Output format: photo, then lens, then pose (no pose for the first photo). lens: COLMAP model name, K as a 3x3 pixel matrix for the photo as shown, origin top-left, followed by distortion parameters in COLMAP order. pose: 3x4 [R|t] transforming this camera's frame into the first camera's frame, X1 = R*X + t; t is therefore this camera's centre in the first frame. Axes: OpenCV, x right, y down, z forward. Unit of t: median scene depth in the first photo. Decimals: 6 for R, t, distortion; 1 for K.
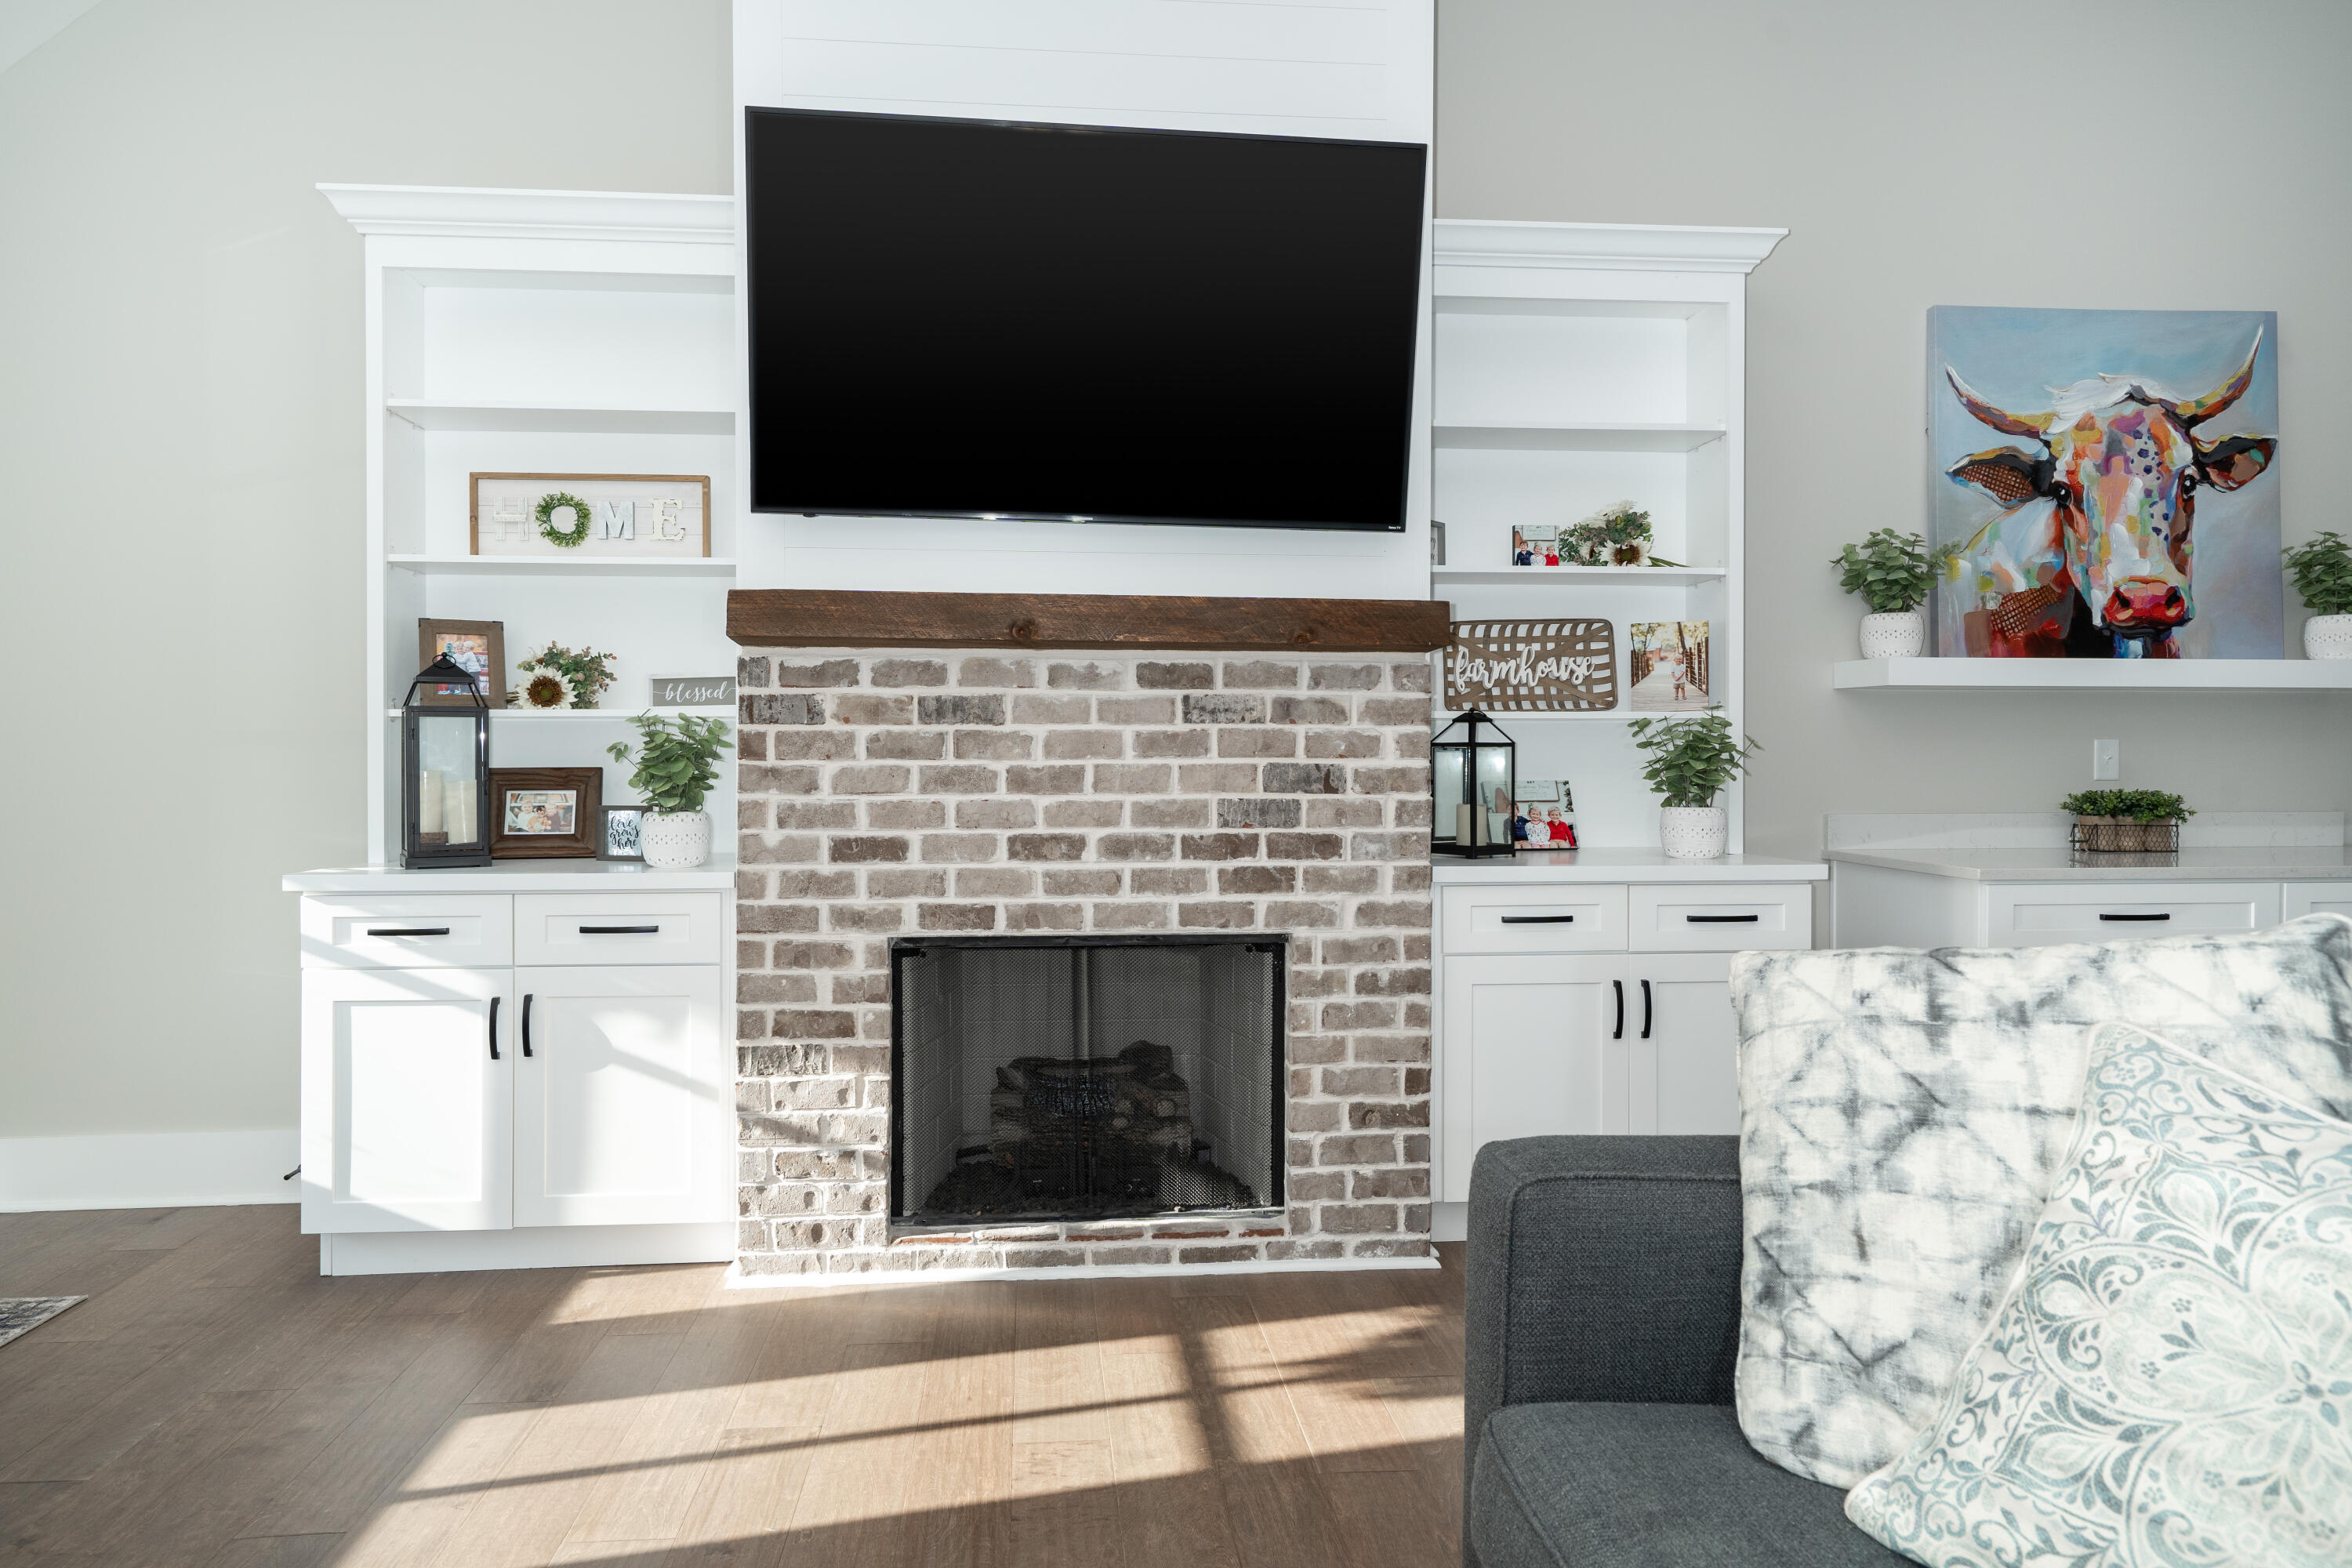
lens RADIAL K [[1319.1, 0, 1191.4], [0, 1319.1, 771.5], [0, 0, 1]] dist [-0.004957, 0.005252]
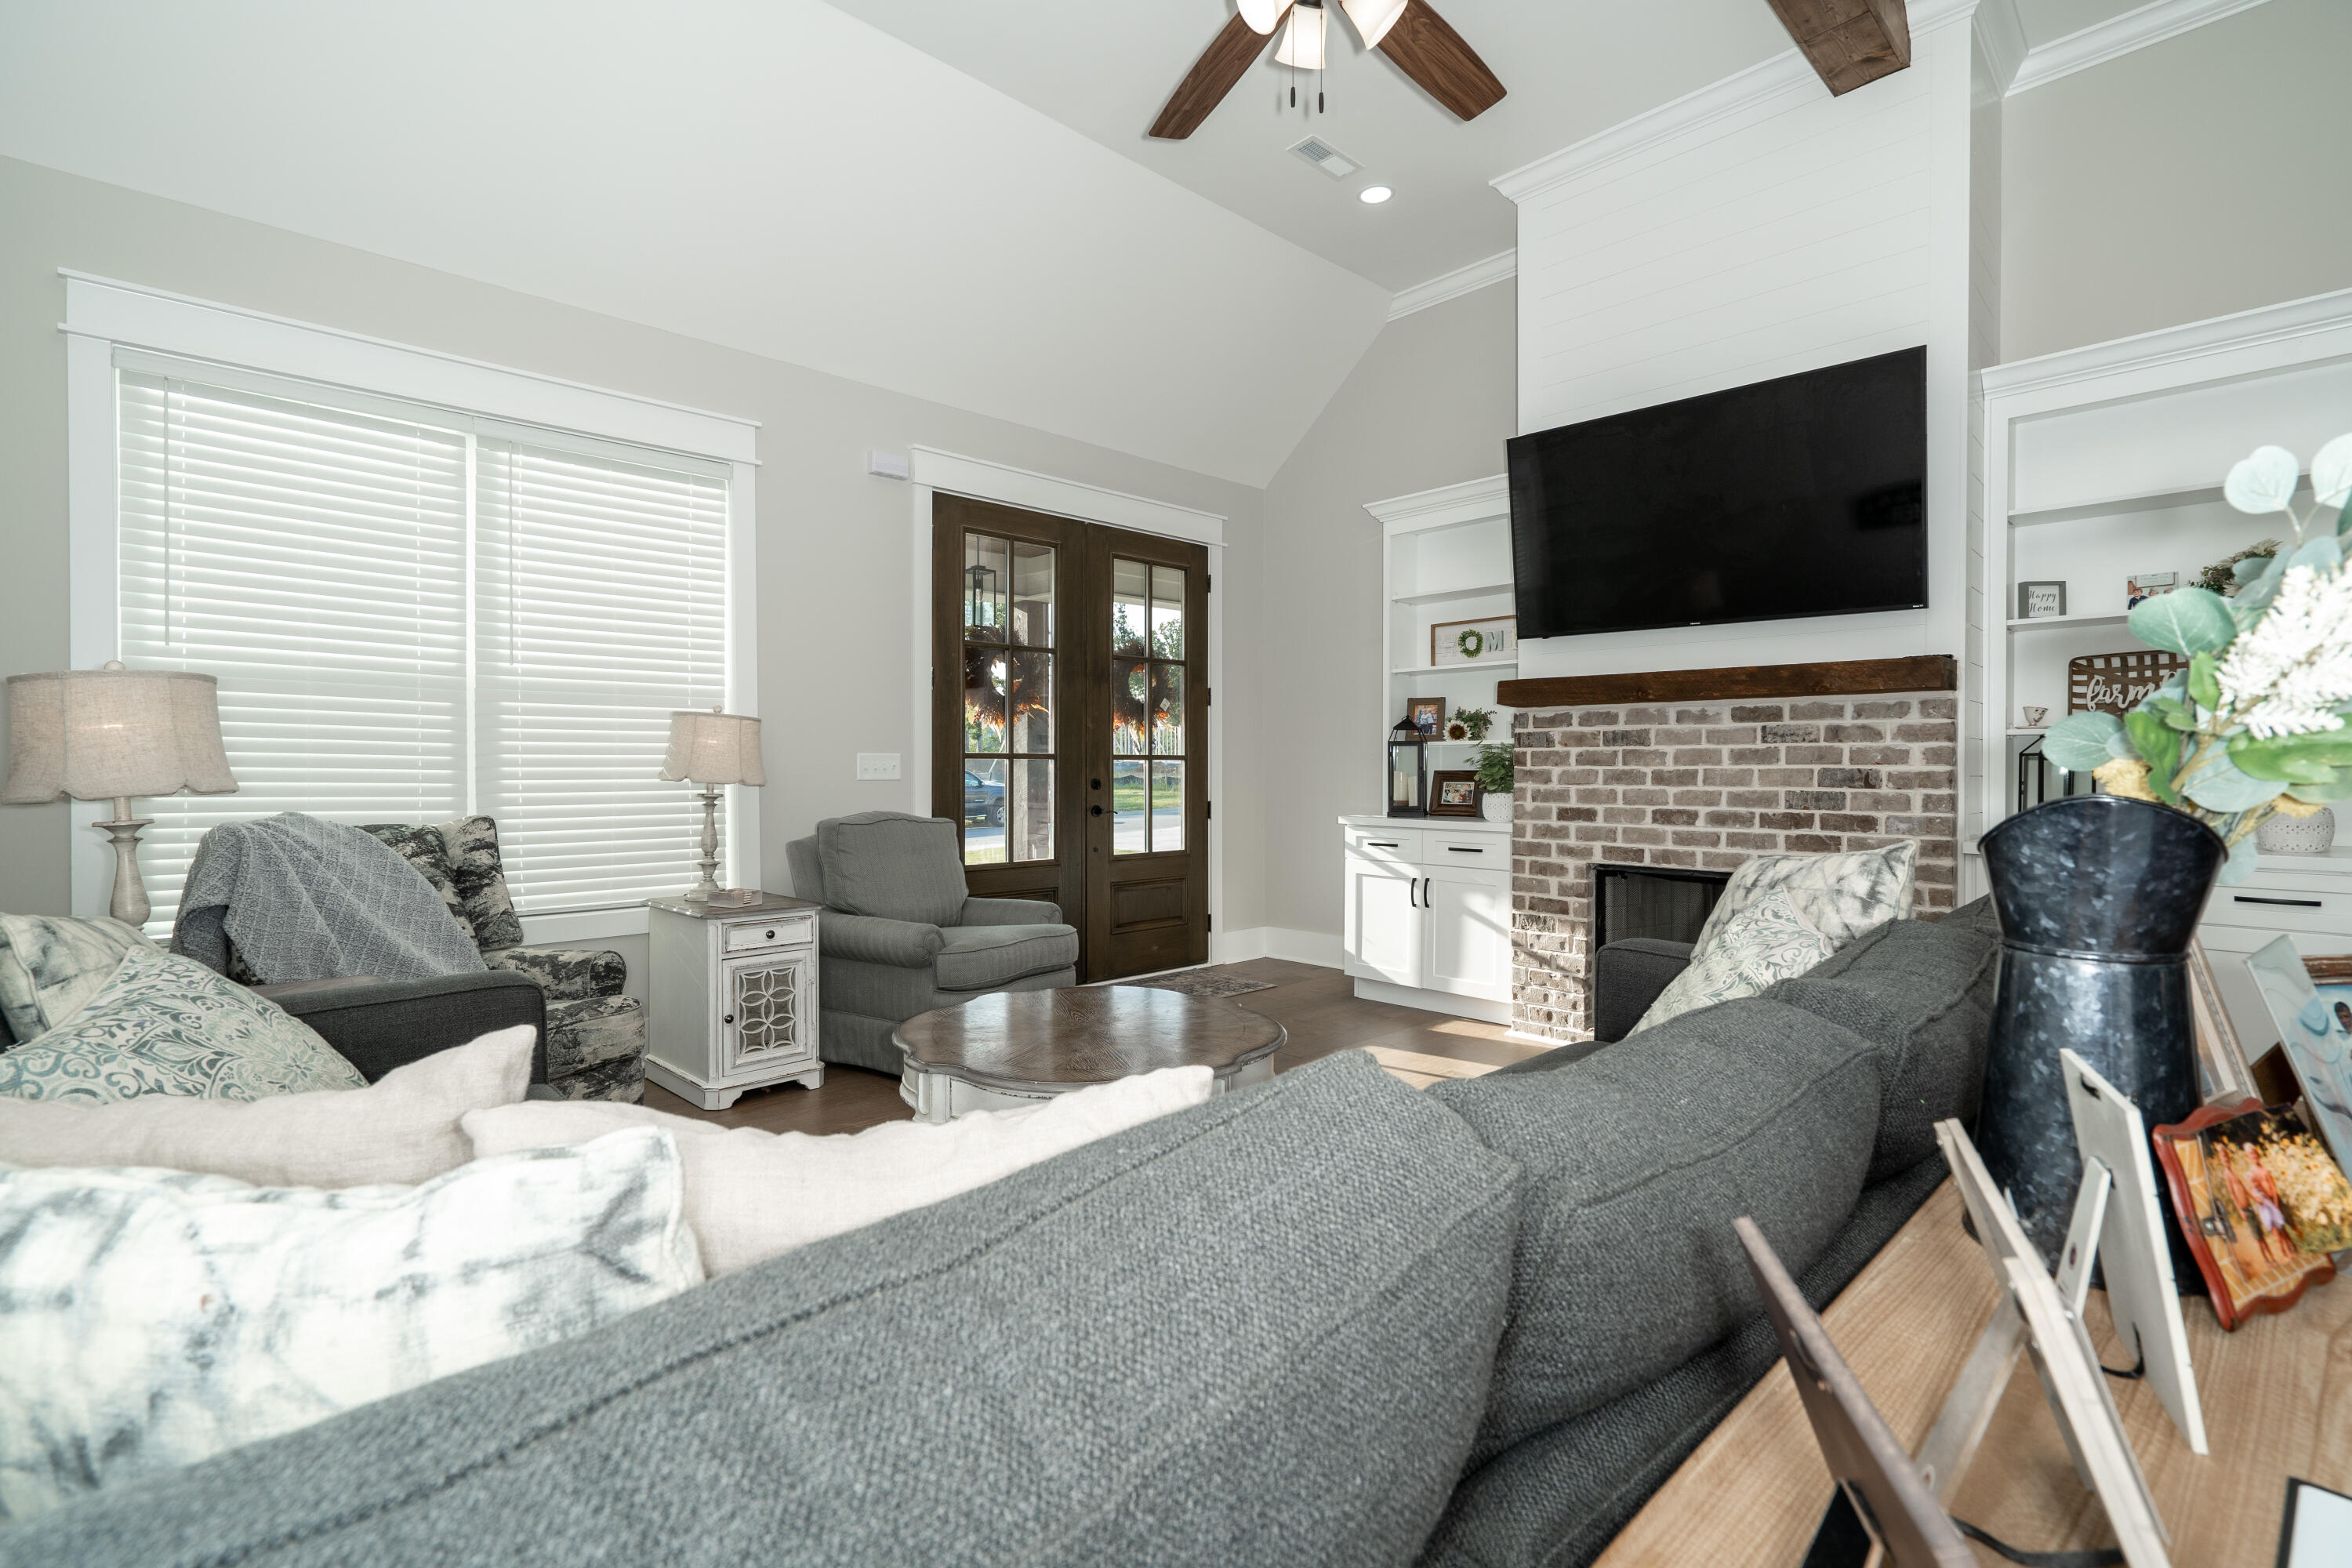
lens RADIAL K [[1066.1, 0, 1179.0], [0, 1066.1, 776.6], [0, 0, 1]] dist [-0.002409, -0.000594]
pose [[0.622354, 0.006877, -0.782705, 0.570649], [-0.012540, 0.999921, -0.001185, 0.014606], [0.782635, 0.010552, 0.622391, -0.365727]]
